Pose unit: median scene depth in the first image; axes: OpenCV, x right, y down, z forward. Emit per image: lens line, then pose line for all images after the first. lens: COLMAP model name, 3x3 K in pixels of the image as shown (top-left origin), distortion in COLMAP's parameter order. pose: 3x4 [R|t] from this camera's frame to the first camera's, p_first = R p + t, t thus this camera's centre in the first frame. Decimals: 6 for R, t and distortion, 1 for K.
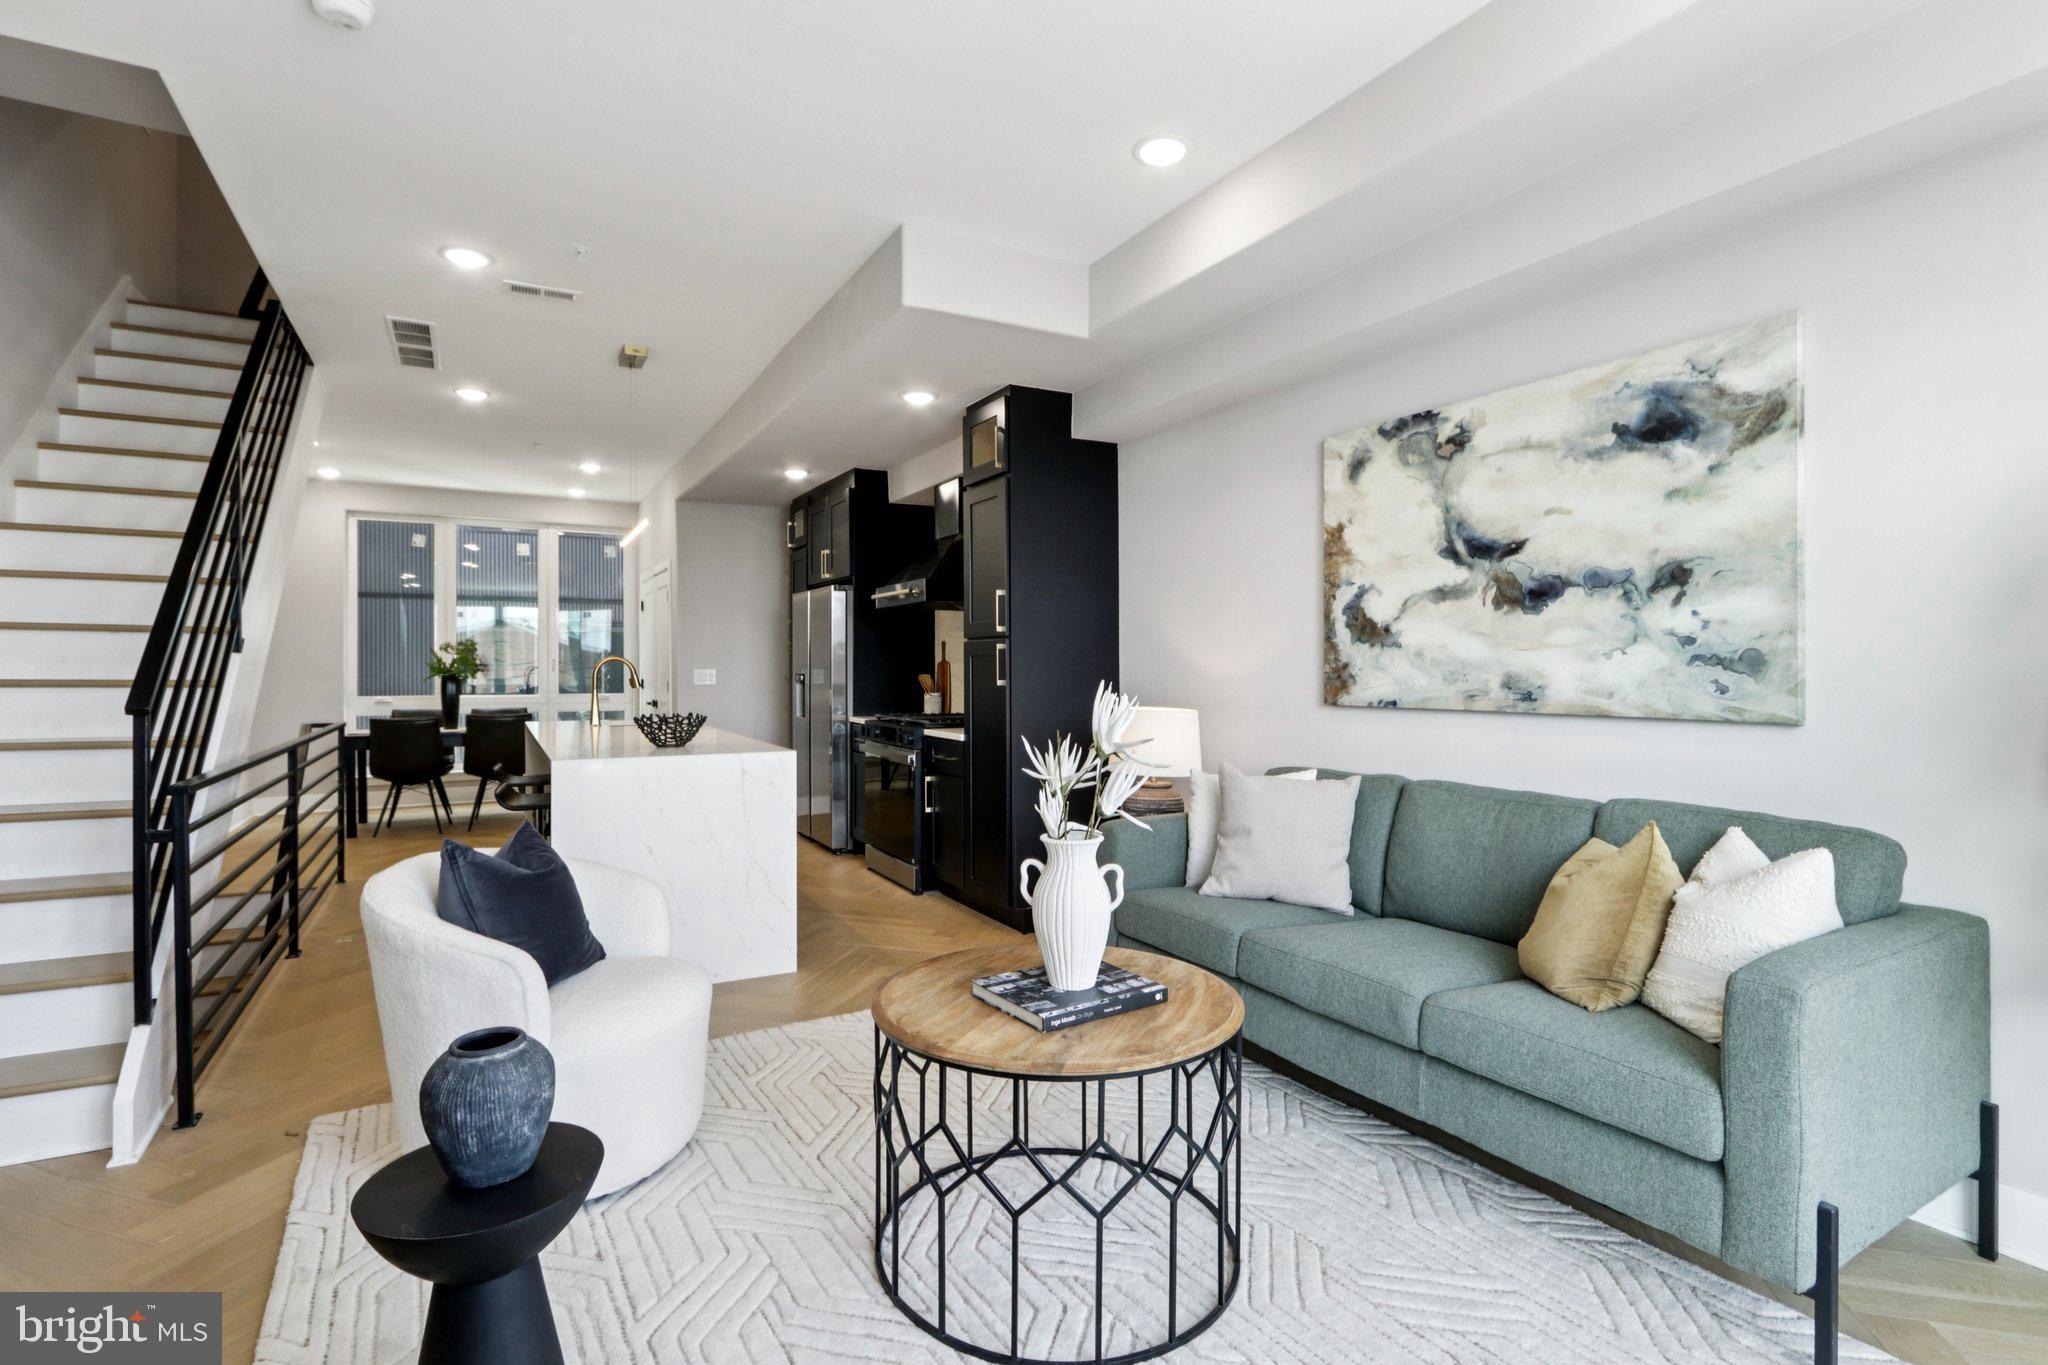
lens RADIAL K [[966.3, 0, 1018.6], [0, 966.3, 669.5], [0, 0, 1]] dist [-0.019495, 0.001932]
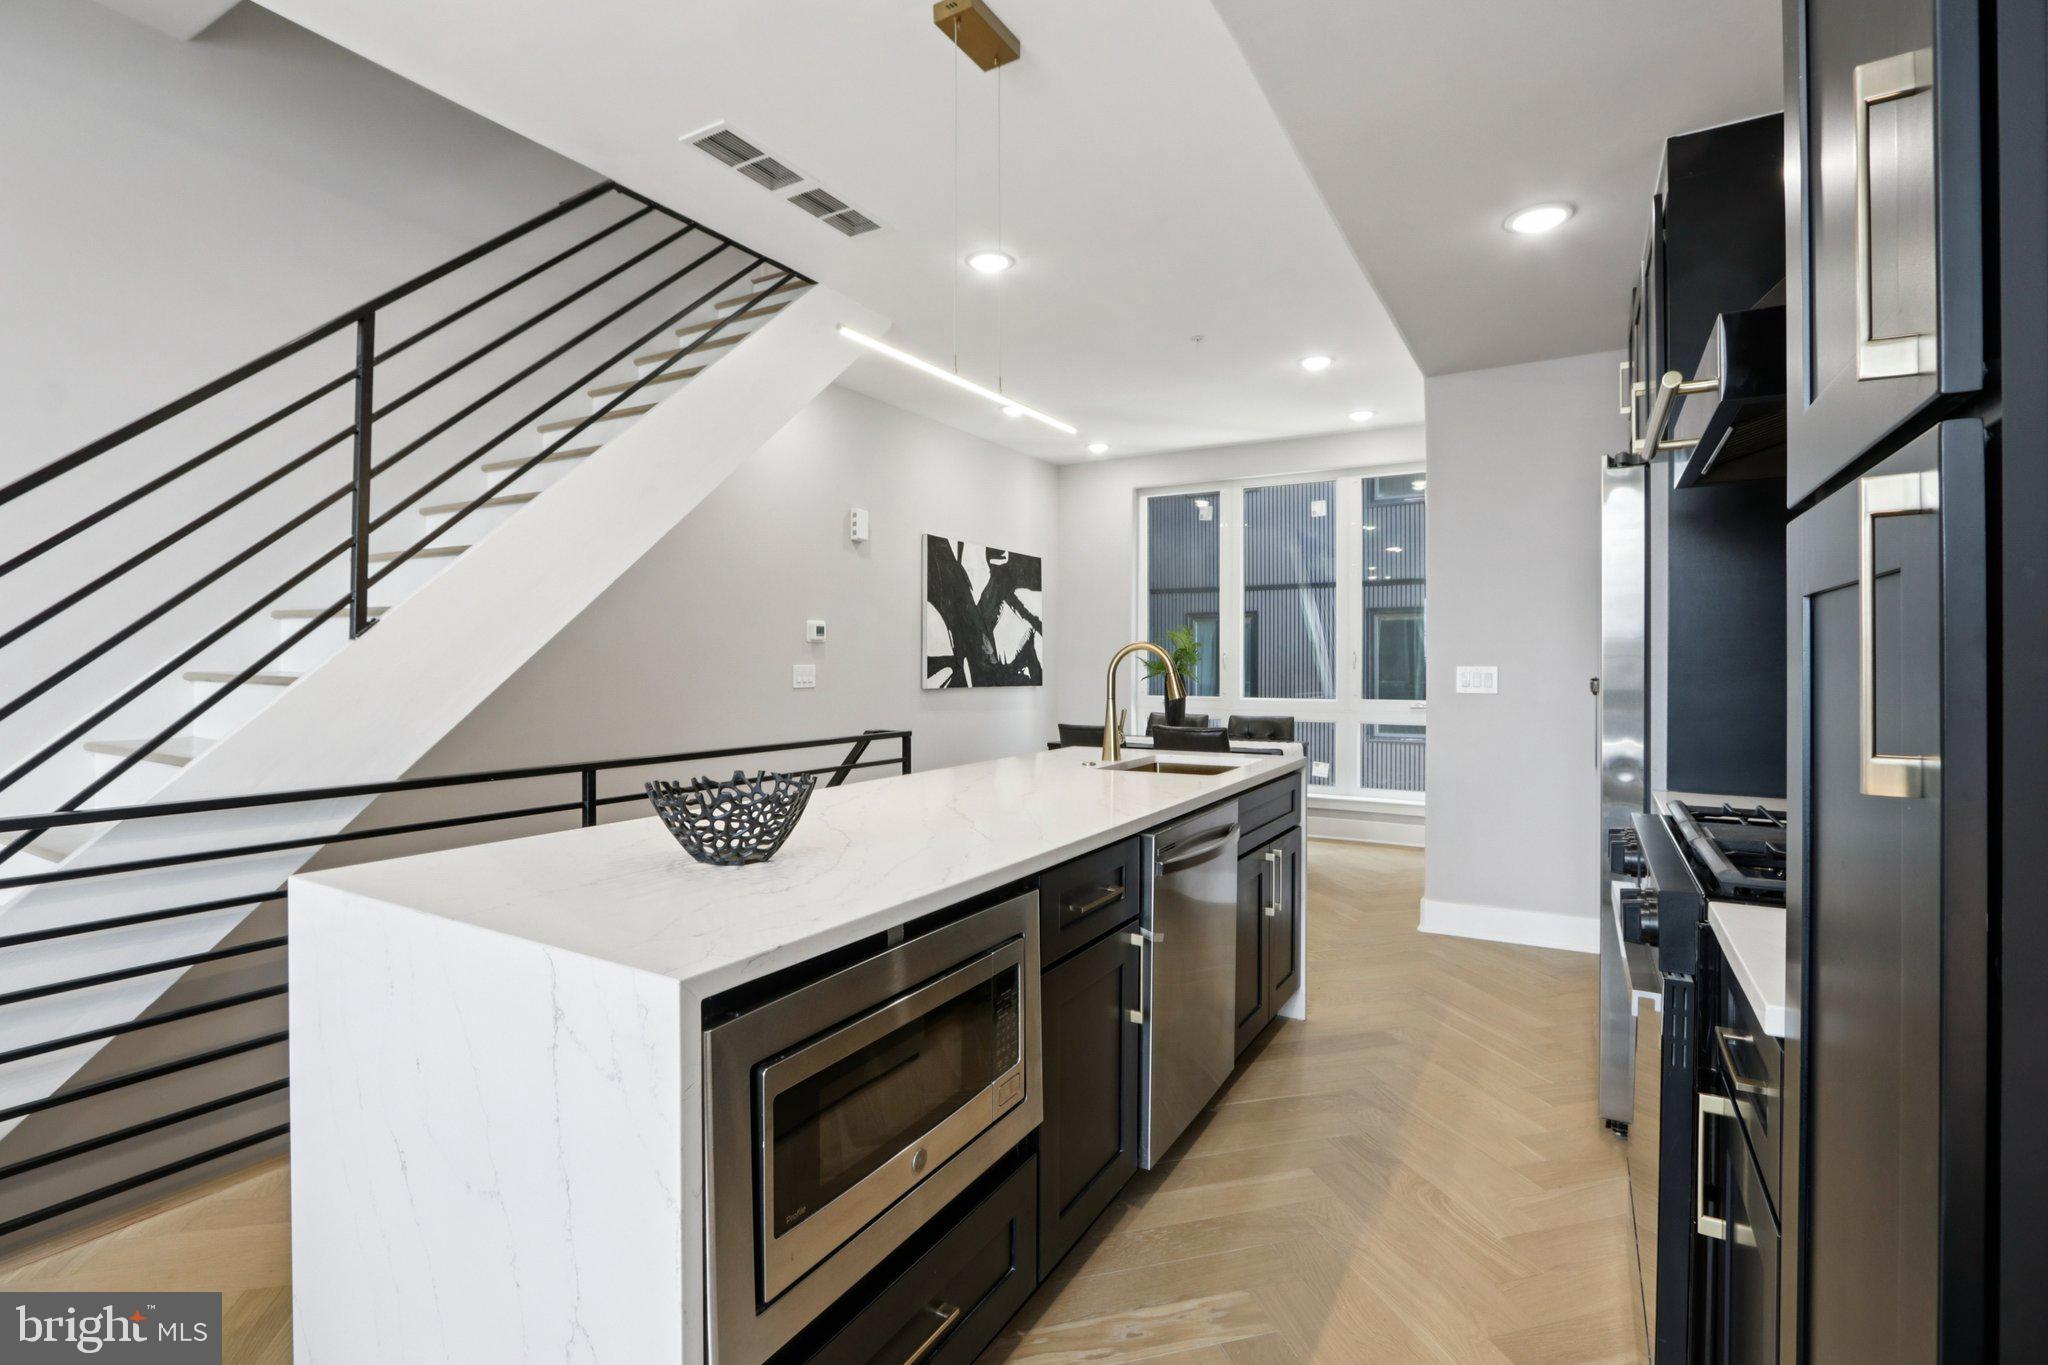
lens RADIAL K [[948.0, 0, 1017.3], [0, 948.0, 661.7], [0, 0, 1]] dist [-0.017479, 0.000427]
pose [[0.501546, -0.000003, -0.865131, 0.043107], [-0.004182, 0.999988, -0.002427, -0.000862], [0.865121, 0.004835, 0.501540, 1.200482]]
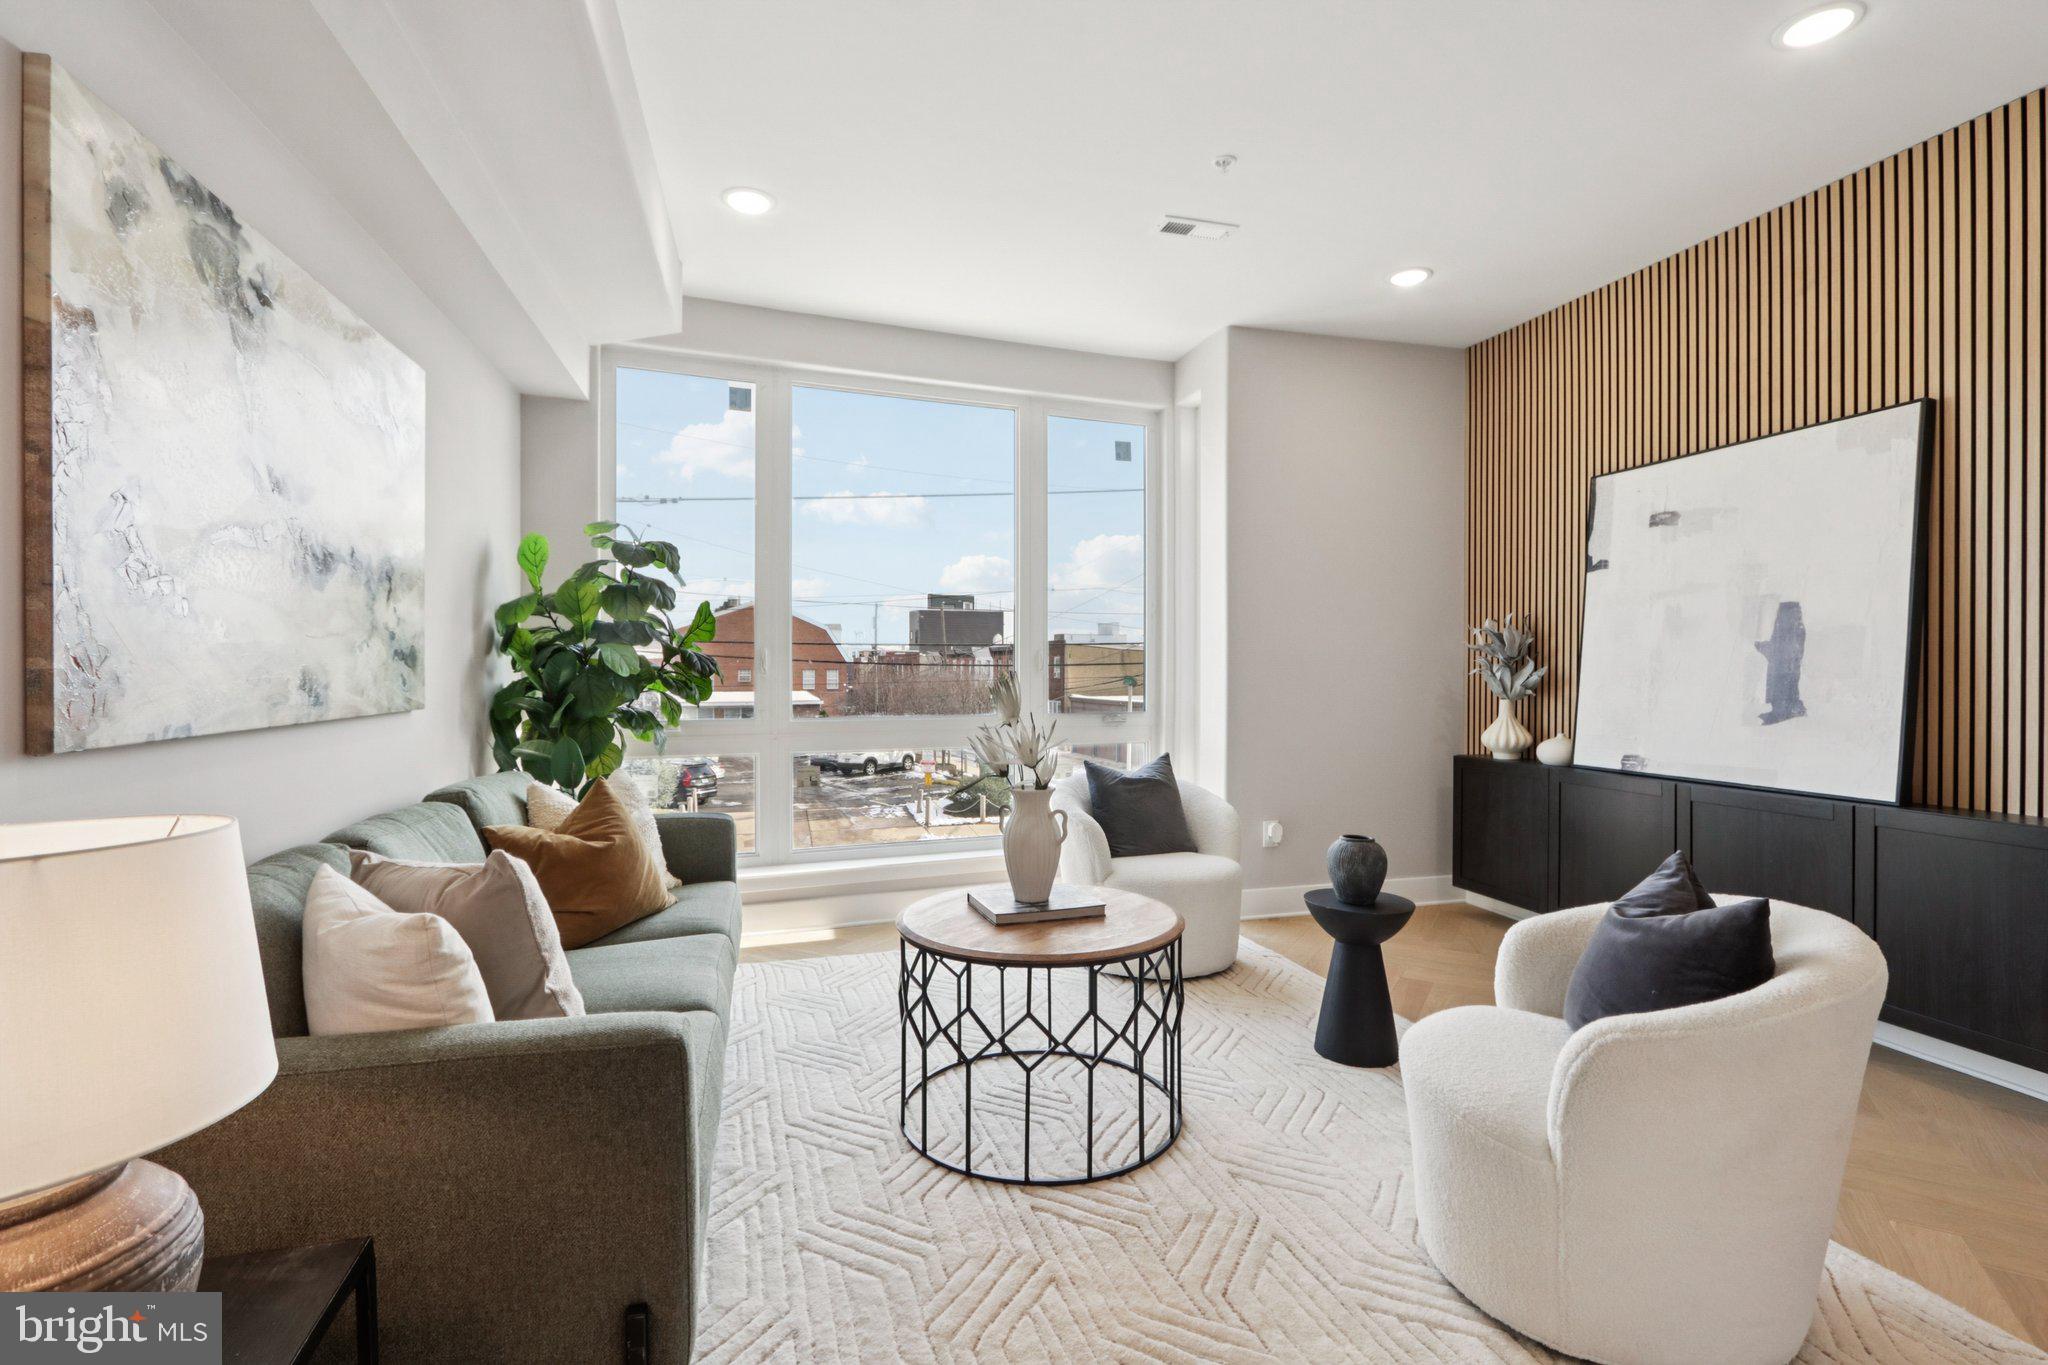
lens RADIAL K [[949.0, 0, 1011.7], [0, 949.0, 674.9], [0, 0, 1]] dist [-0.021174, 0.001176]
pose [[-0.963538, -0.000326, 0.267572, -0.169683], [0.002745, 0.999935, 0.011103, 0.002018], [-0.267558, 0.011433, -0.963474, 1.434812]]
